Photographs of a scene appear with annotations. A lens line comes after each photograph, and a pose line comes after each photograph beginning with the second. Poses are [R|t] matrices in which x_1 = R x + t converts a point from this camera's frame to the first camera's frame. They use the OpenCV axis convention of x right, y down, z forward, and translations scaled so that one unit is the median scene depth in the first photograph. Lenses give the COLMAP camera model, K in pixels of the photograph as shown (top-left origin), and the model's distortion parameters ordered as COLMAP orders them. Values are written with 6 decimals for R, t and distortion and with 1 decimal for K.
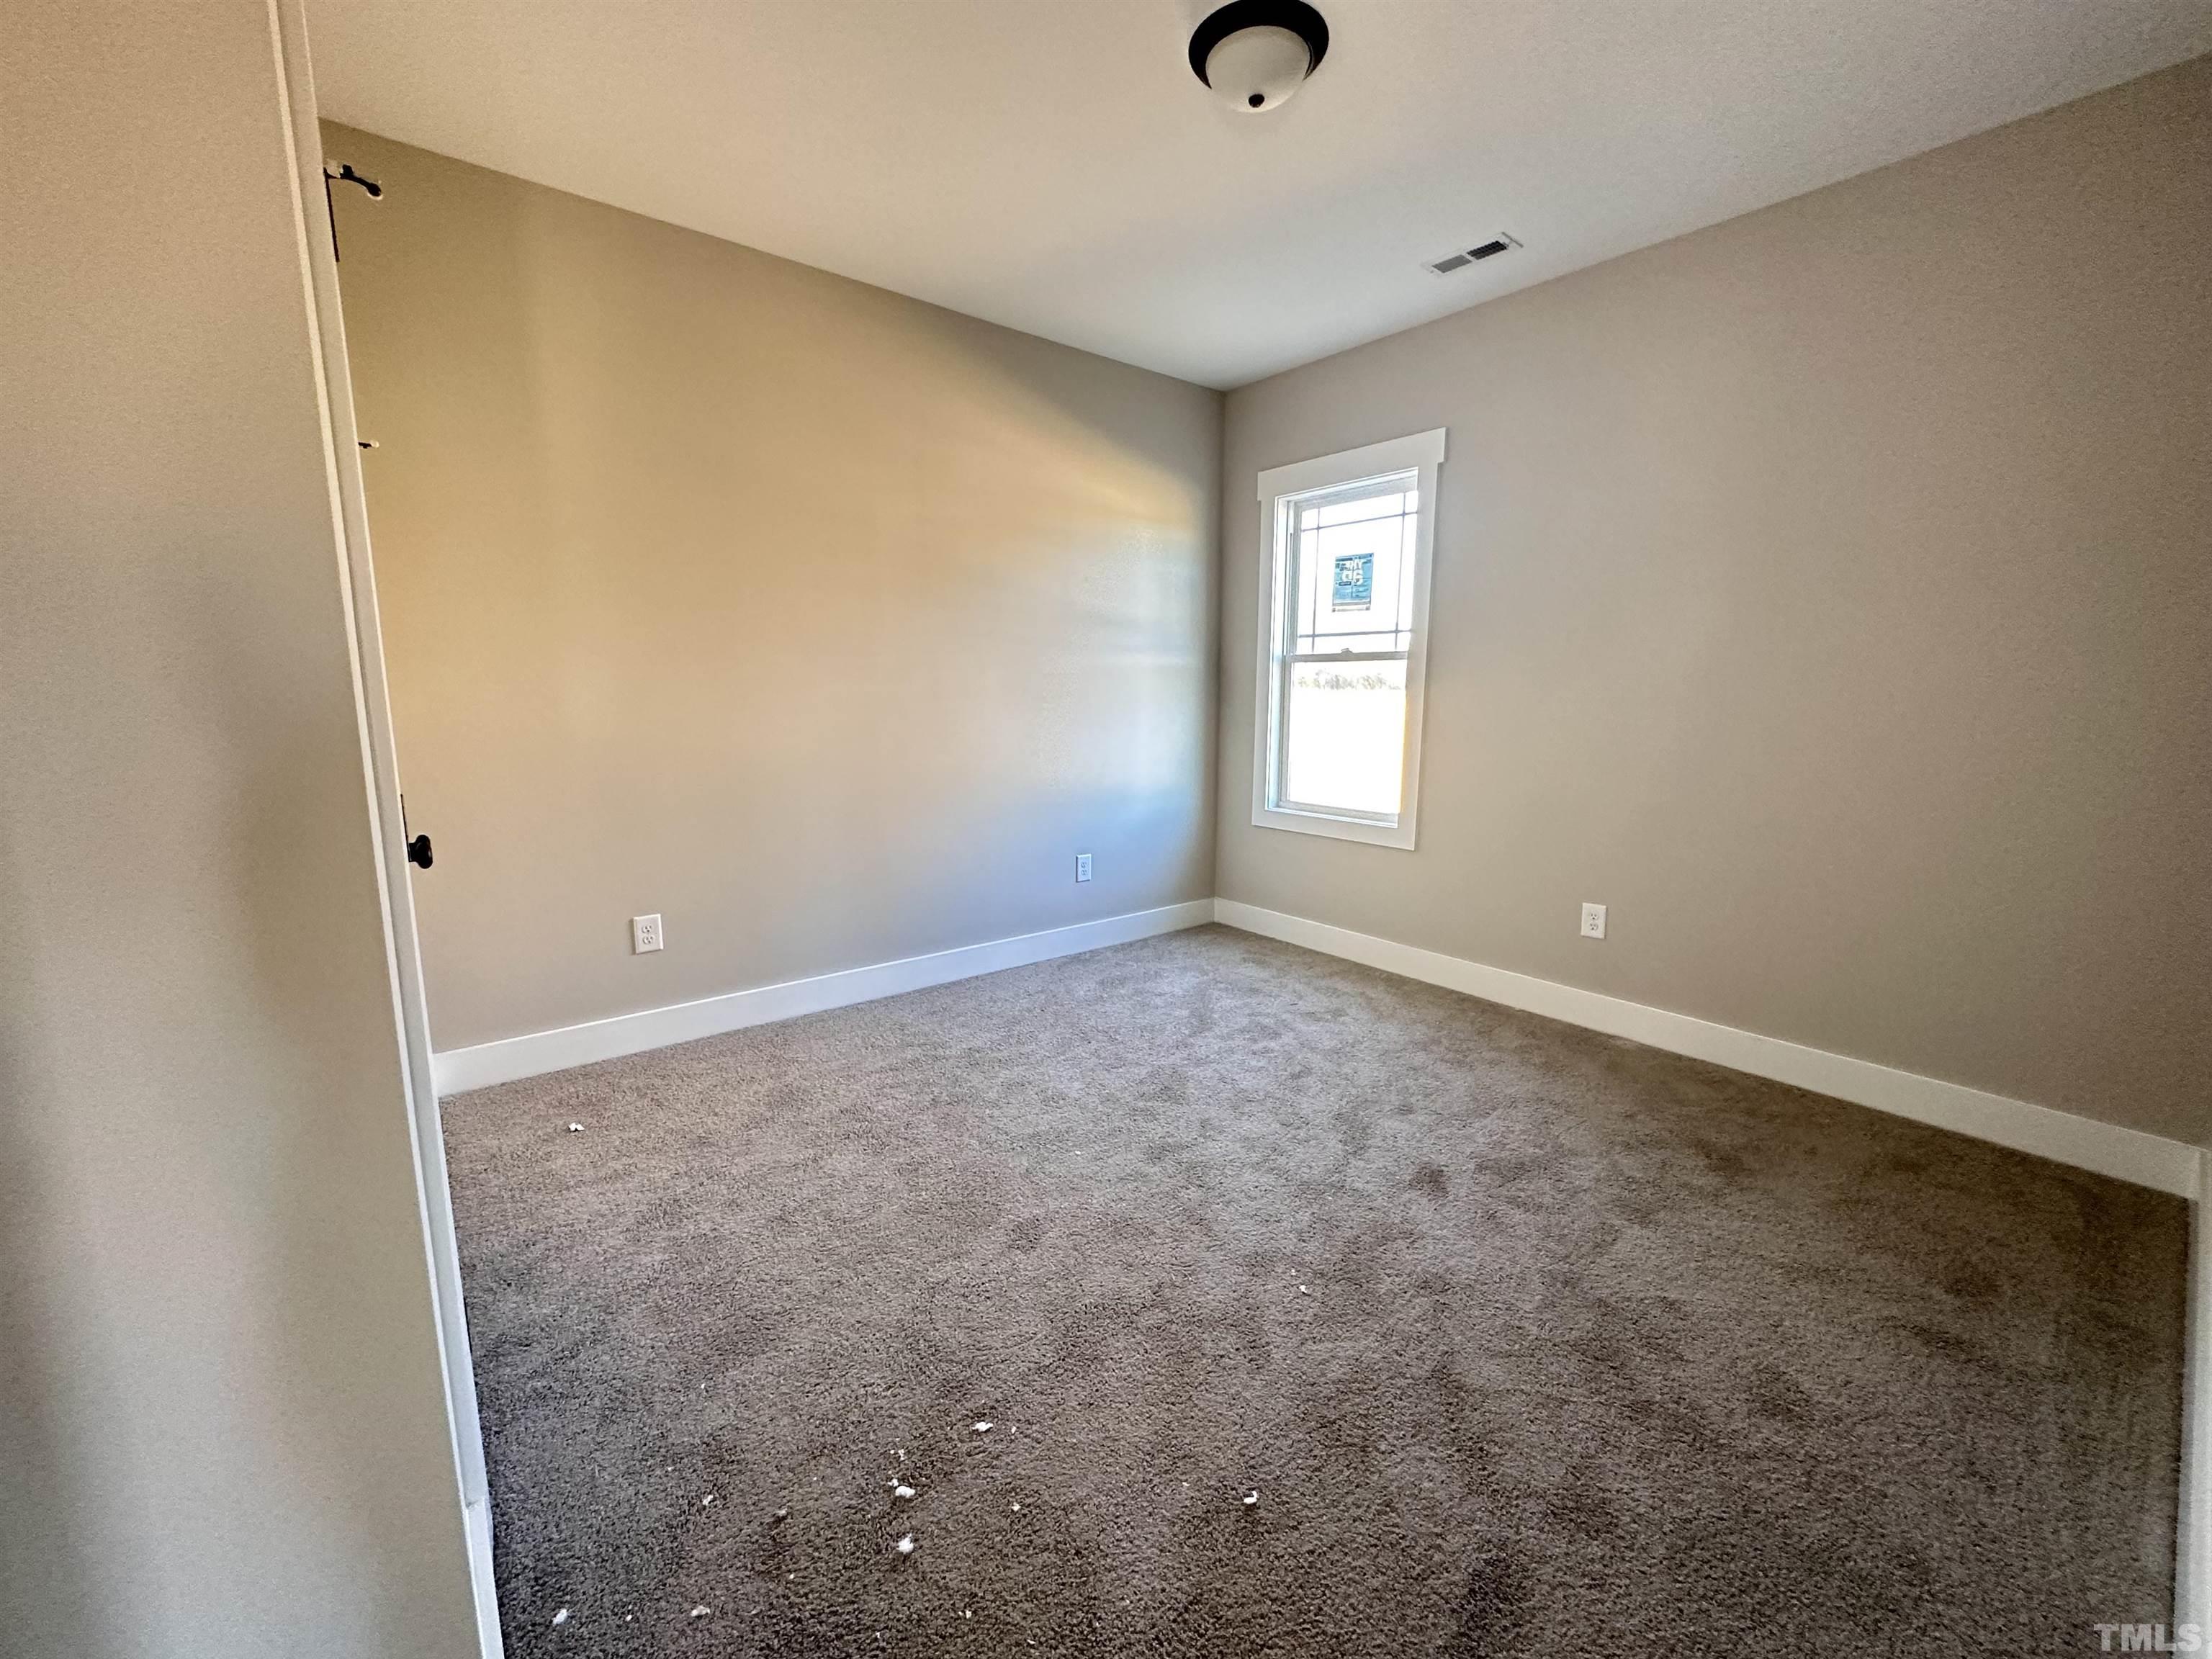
lens RADIAL K [[884.1, 0, 1117.9], [0, 884.1, 829.8], [0, 0, 1]] dist [-0.024009, -0.000321]
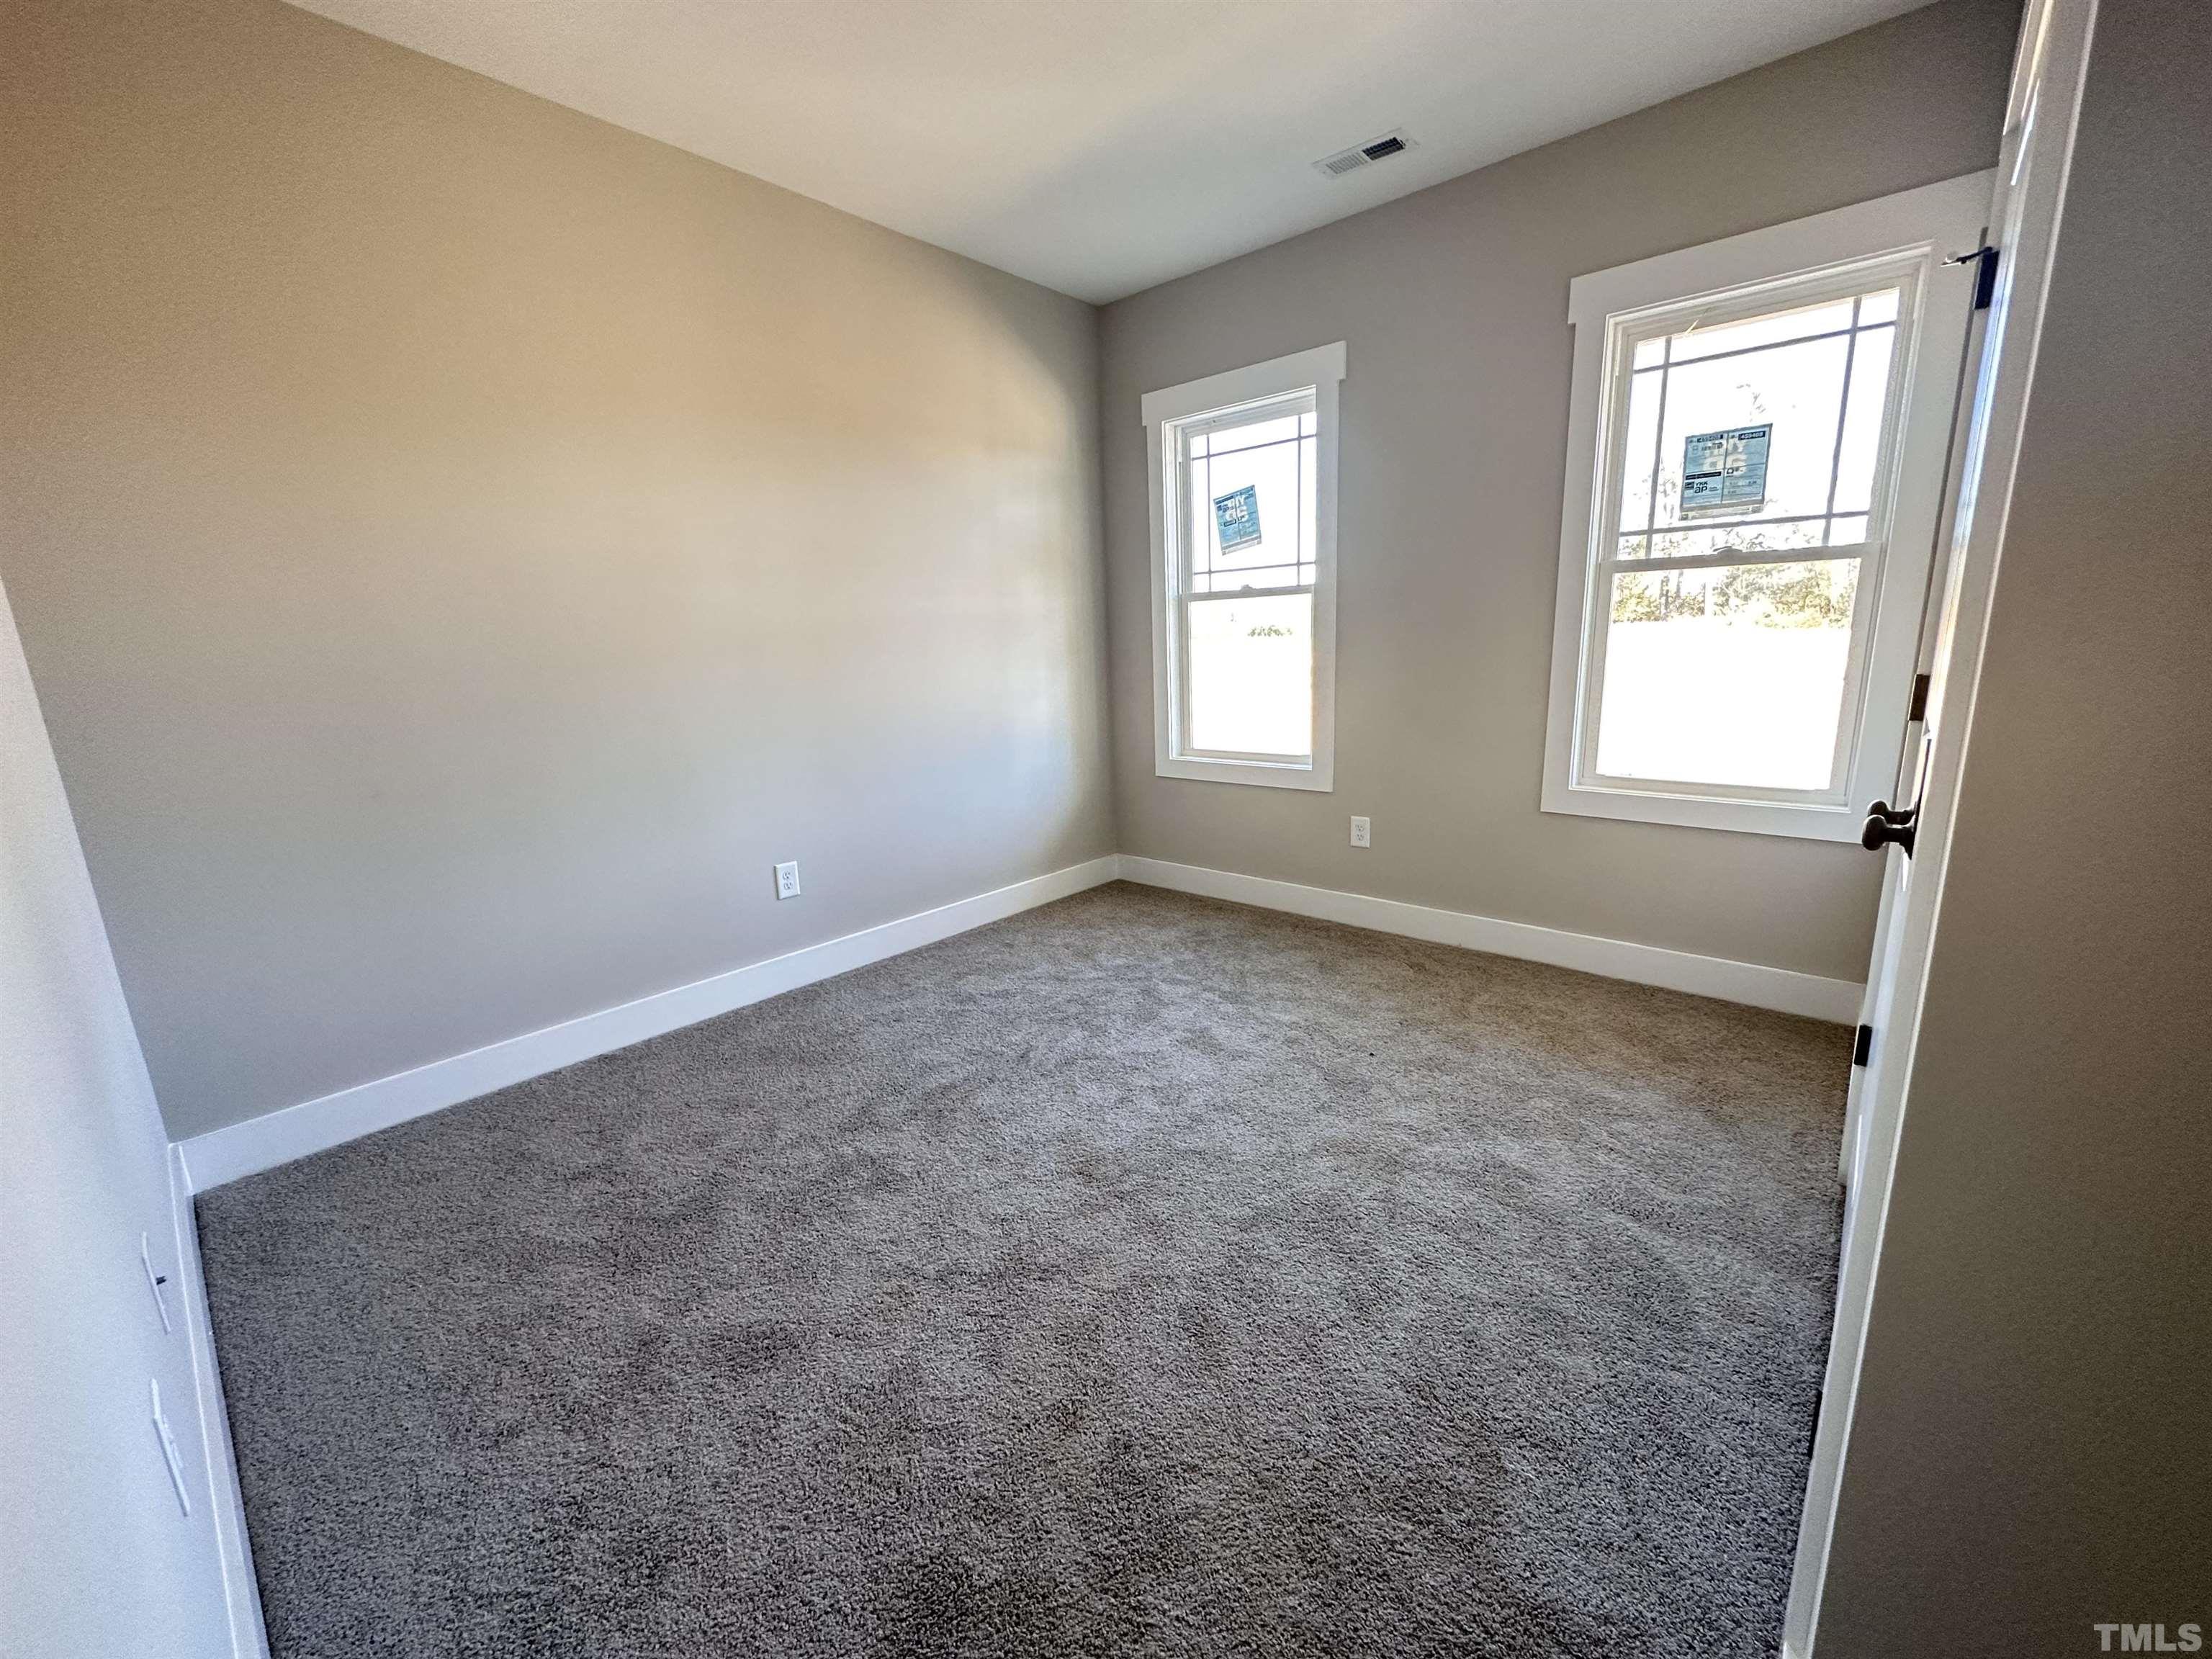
lens RADIAL K [[884.1, 0, 1112.3], [0, 884.1, 825.4], [0, 0, 1]] dist [-0.024009, -0.000321]
pose [[0.982813, -0.078467, 0.167096, -0.061512], [0.069676, 0.995891, 0.057851, -0.012239], [-0.170949, -0.045214, 0.984242, 0.079250]]
